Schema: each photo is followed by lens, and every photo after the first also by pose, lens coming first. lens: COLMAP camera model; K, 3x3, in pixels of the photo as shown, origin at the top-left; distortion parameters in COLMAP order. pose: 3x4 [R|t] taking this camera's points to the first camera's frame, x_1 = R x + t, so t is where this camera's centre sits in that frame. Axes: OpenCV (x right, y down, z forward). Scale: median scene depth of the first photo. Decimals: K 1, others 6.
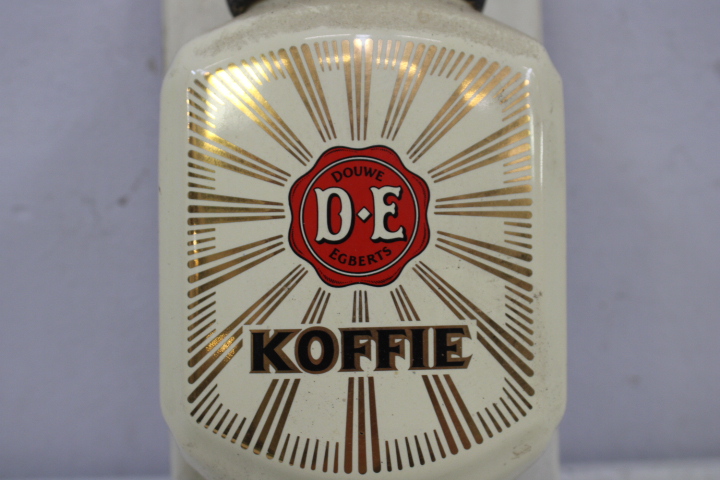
lens RADIAL K [[974.0, 0, 364.6], [0, 974.0, 246.6], [0, 0, 1]] dist [-0.070233, 0.000000]
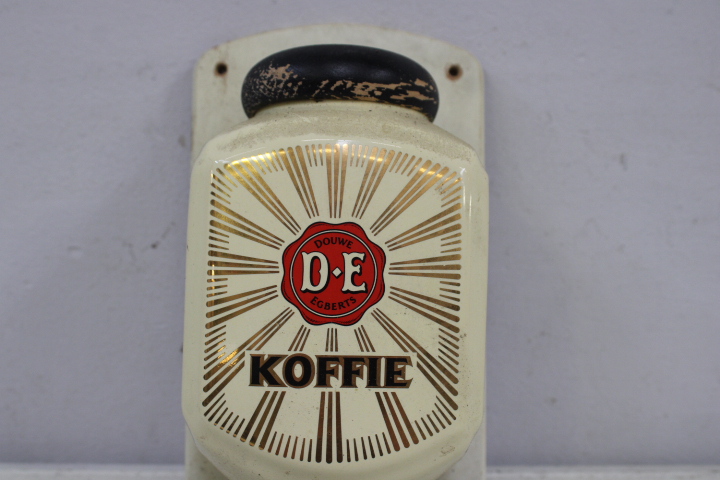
lens RADIAL K [[864.8, 0, 361.6], [0, 864.8, 244.8], [0, 0, 1]] dist [-0.075703, 0.000000]
pose [[0.999320, 0.036140, 0.007297, 0.023404], [-0.035893, 0.998860, -0.031479, -0.034766], [-0.008426, 0.031196, 0.999478, -0.212253]]
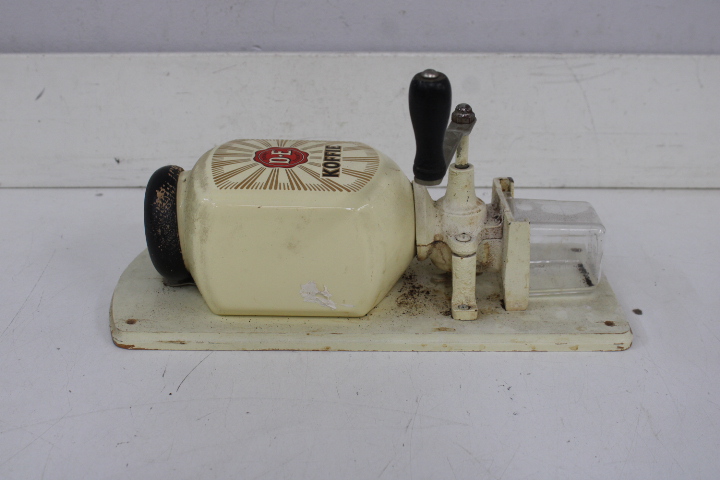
lens RADIAL K [[864.8, 0, 366.4], [0, 864.8, 229.5], [0, 0, 1]] dist [-0.075703, 0.000000]
pose [[0.999504, 0.031211, 0.004136, 0.337764], [-0.031363, 0.975555, 0.217506, 0.319438], [0.002754, -0.217528, 0.976050, -1.528198]]
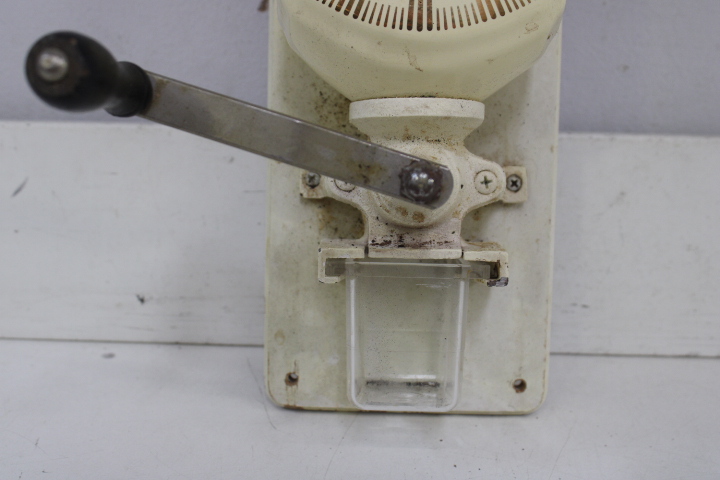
lens RADIAL K [[915.1, 0, 359.8], [0, 915.1, 227.4], [0, 0, 1]] dist [-0.069631, 0.000000]
pose [[0.998051, 0.054149, -0.031030, -0.032283], [-0.050019, 0.991368, 0.121189, 0.359266], [0.037324, -0.119401, 0.992144, -0.369093]]
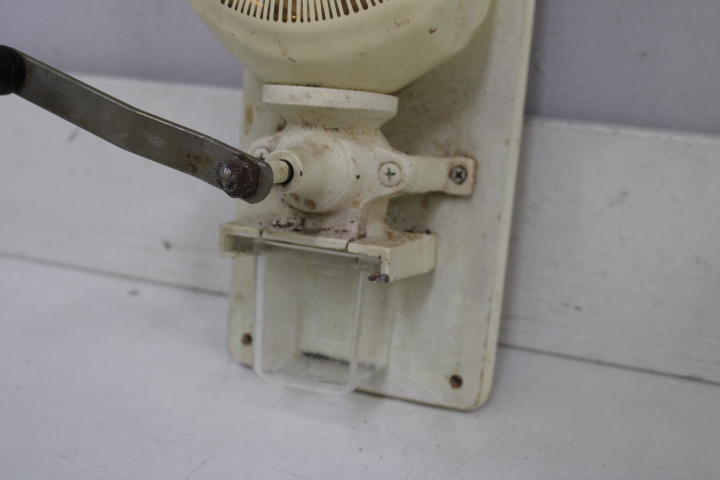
lens RADIAL K [[915.1, 0, 356.4], [0, 915.1, 234.6], [0, 0, 1]] dist [-0.069631, 0.000000]
pose [[0.925740, 0.168755, -0.338420, 0.598400], [-0.095089, 0.970032, 0.223600, 0.225134], [0.366011, -0.174815, 0.914043, -0.241769]]
